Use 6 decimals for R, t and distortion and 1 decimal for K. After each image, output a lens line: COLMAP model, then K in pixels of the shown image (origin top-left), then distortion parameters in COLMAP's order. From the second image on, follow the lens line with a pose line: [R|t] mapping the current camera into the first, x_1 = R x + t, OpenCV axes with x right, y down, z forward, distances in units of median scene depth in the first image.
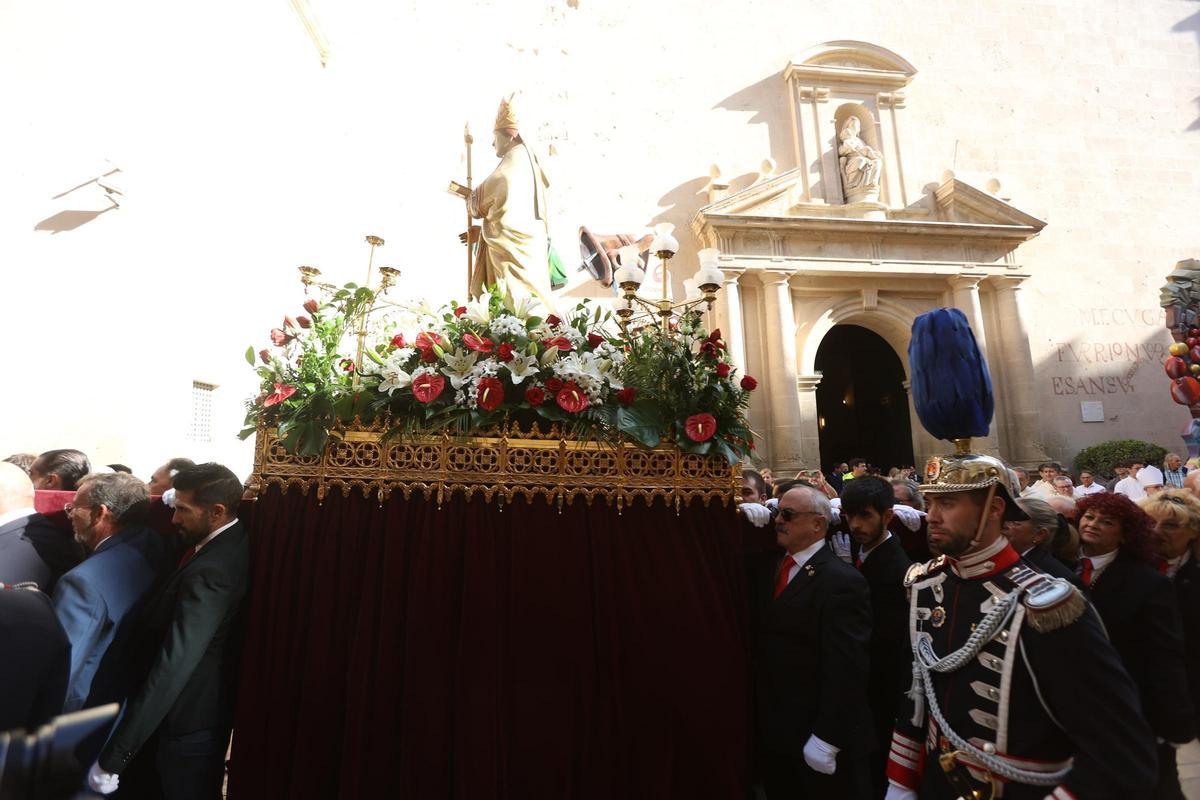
lens RADIAL K [[555.5, 0, 596.2], [0, 555.5, 435.5], [0, 0, 1]] dist [-0.047279, 0.025802]
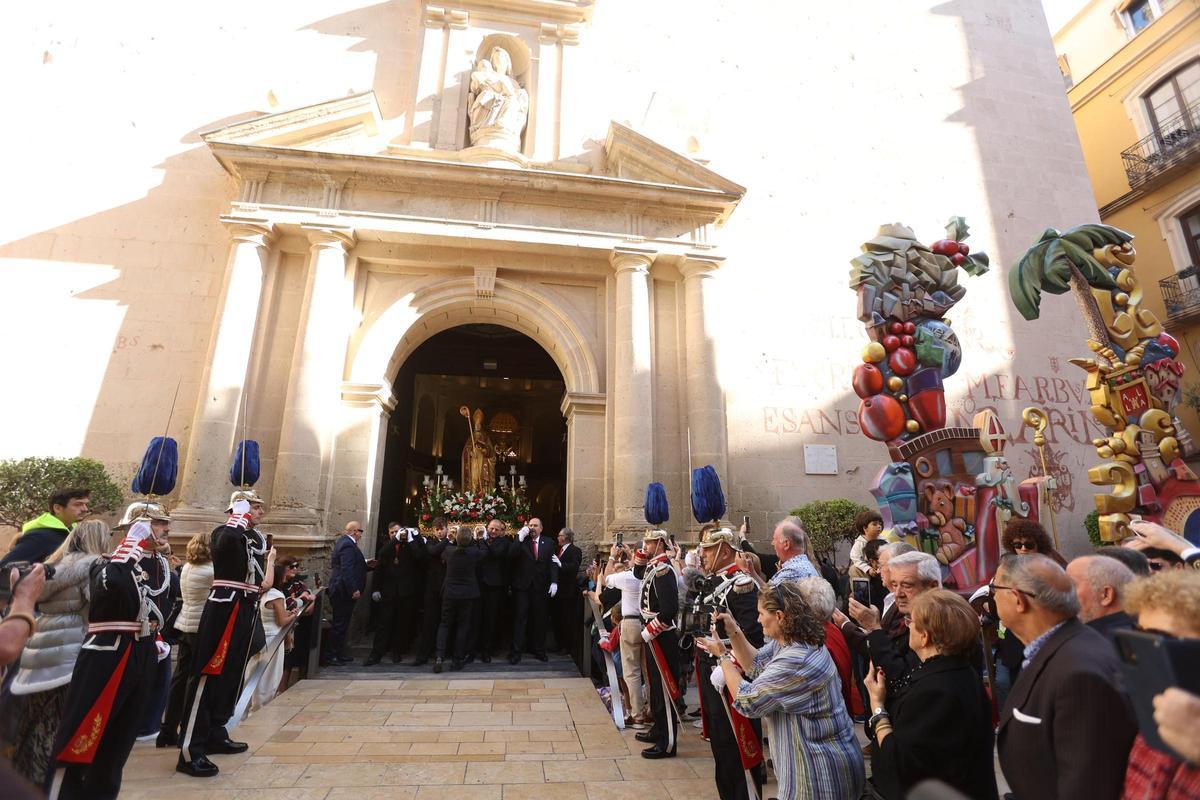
lens RADIAL K [[555.5, 0, 596.2], [0, 555.5, 435.5], [0, 0, 1]] dist [-0.047279, 0.025802]
pose [[0.998736, 0.042662, 0.026587, 0.628165], [-0.039130, 0.991810, -0.121577, 0.020181], [-0.031556, 0.120383, 0.992226, 0.339167]]
